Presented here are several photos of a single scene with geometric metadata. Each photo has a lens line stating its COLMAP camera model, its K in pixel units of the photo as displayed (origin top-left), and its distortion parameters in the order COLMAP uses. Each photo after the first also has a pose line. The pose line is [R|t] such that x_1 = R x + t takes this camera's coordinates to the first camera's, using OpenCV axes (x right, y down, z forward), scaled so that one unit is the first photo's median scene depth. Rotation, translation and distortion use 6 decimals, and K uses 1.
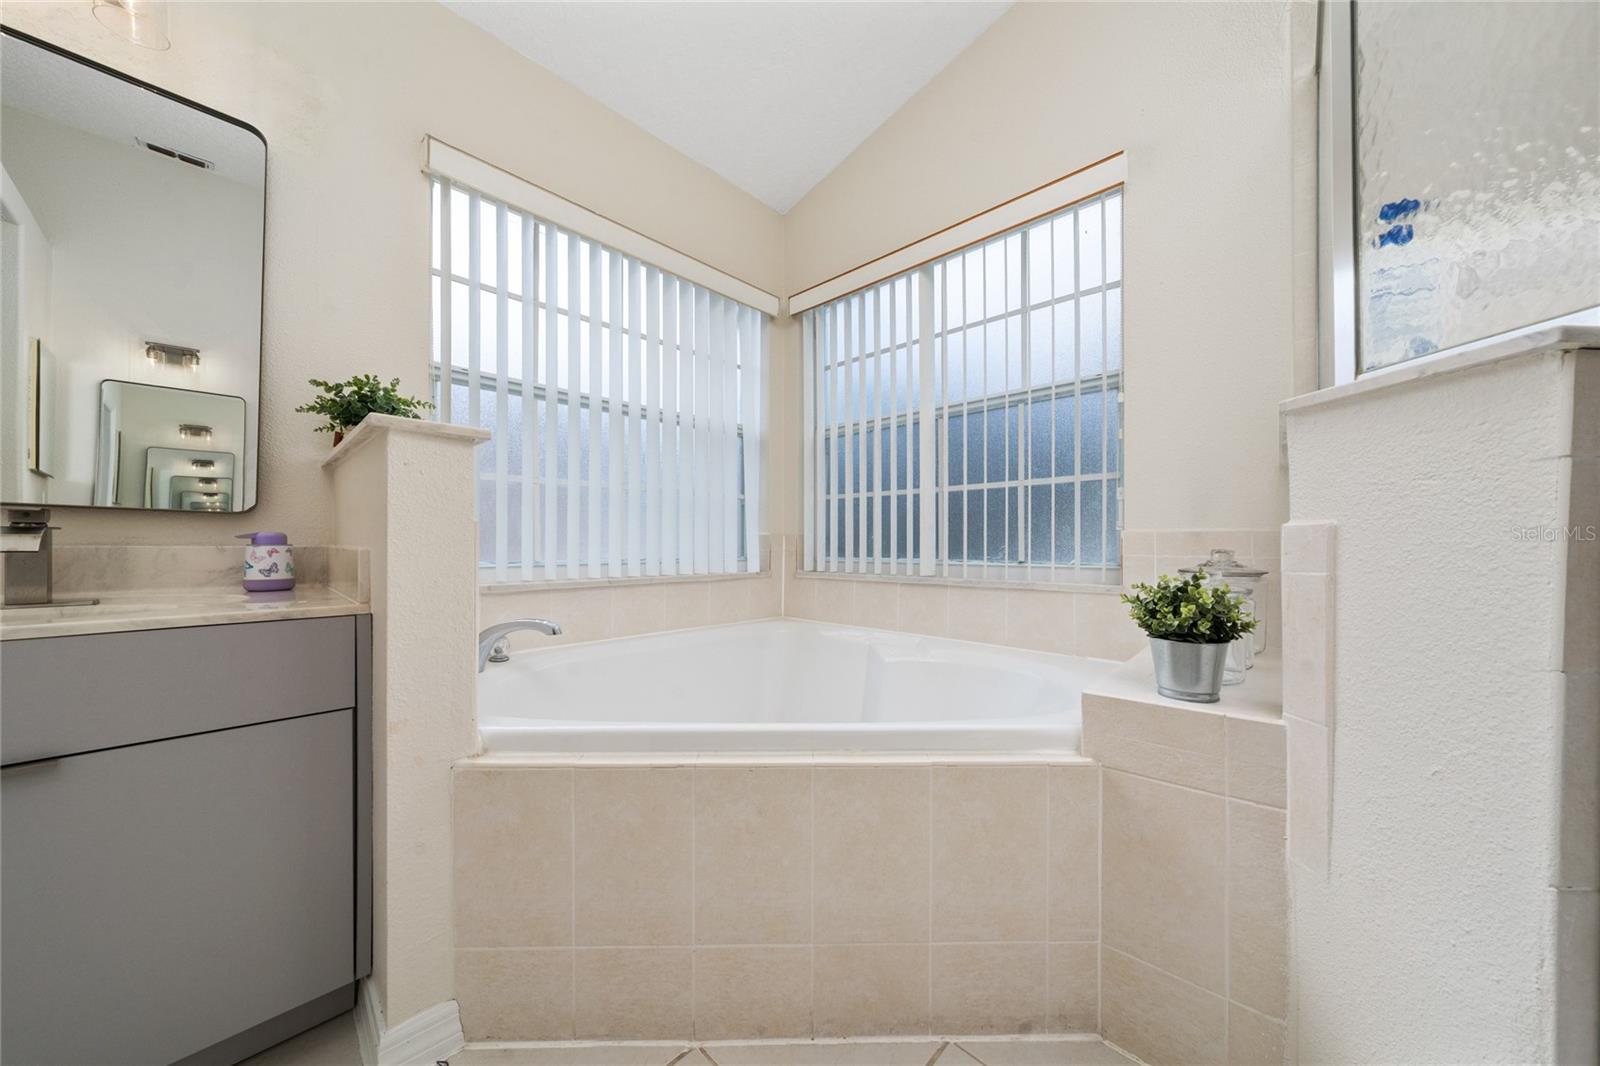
lens RADIAL K [[548.2, 0, 799.9], [0, 548.2, 541.6], [0, 0, 1]] dist [-0.001087, -0.000078]
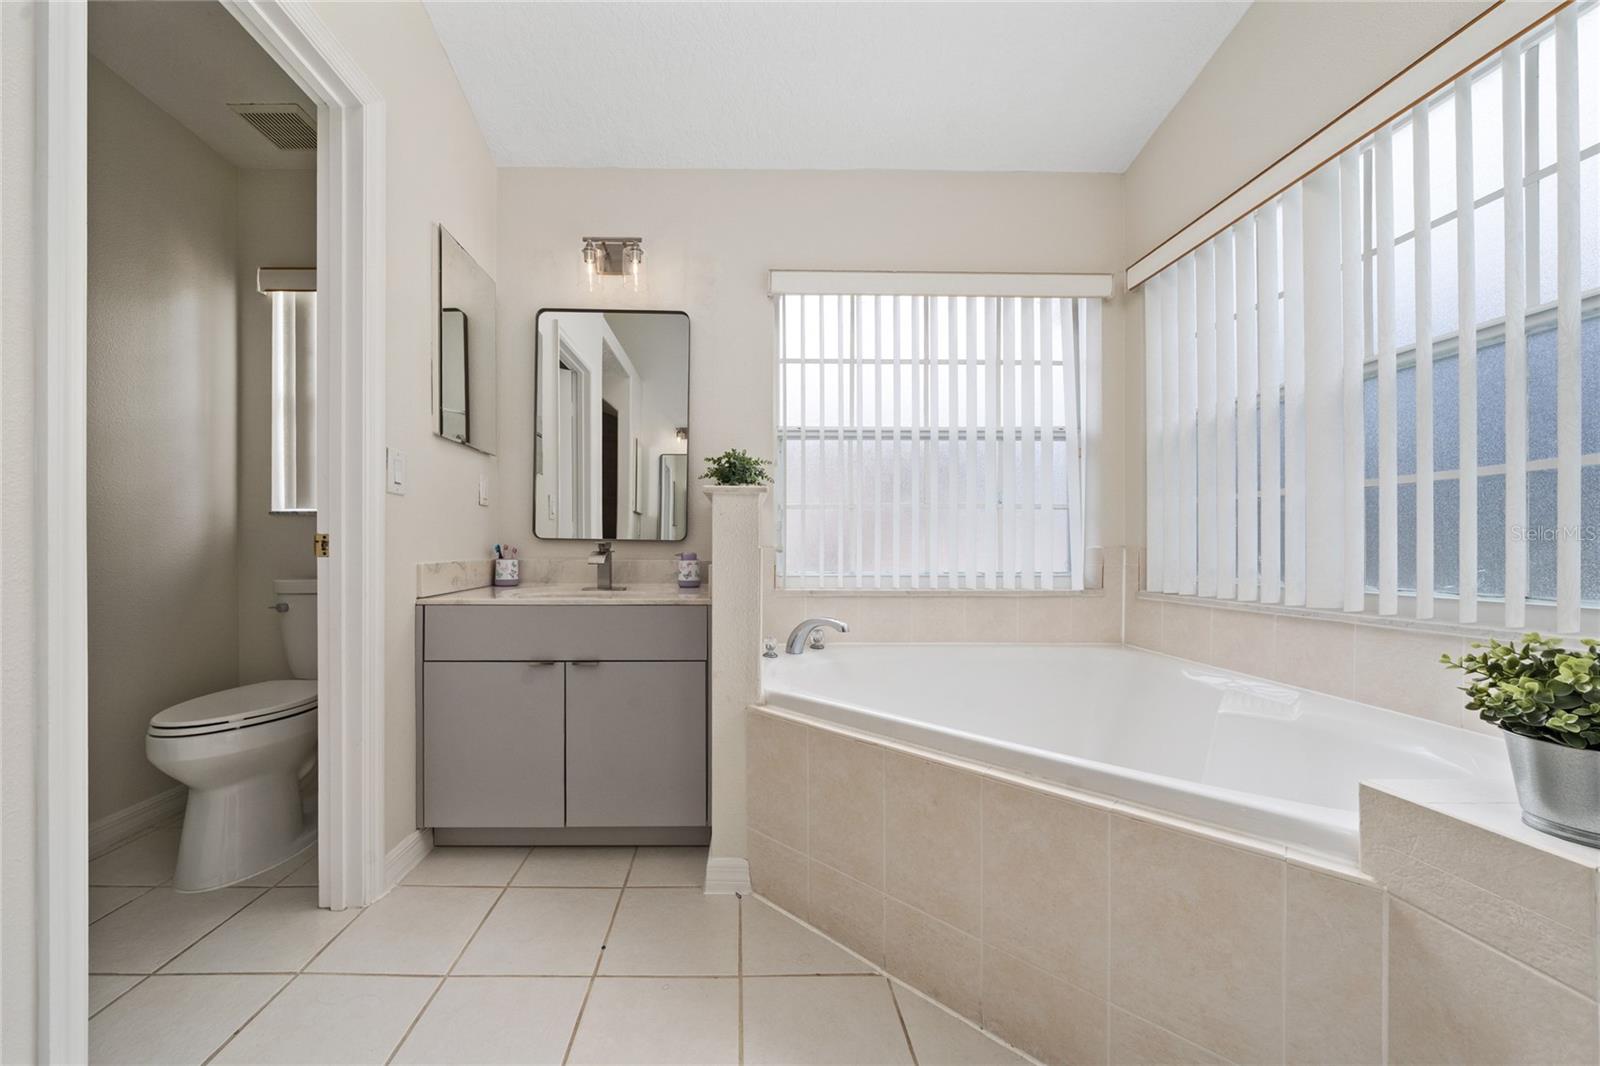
lens RADIAL K [[570.9, 0, 739.3], [0, 570.9, 543.6], [0, 0, 1]] dist [0.001112, 0.000031]
pose [[0.690753, -0.006456, -0.723062, 0.413688], [0.003226, 0.999978, -0.005846, -0.033771], [0.723084, 0.001705, 0.690758, -0.100392]]
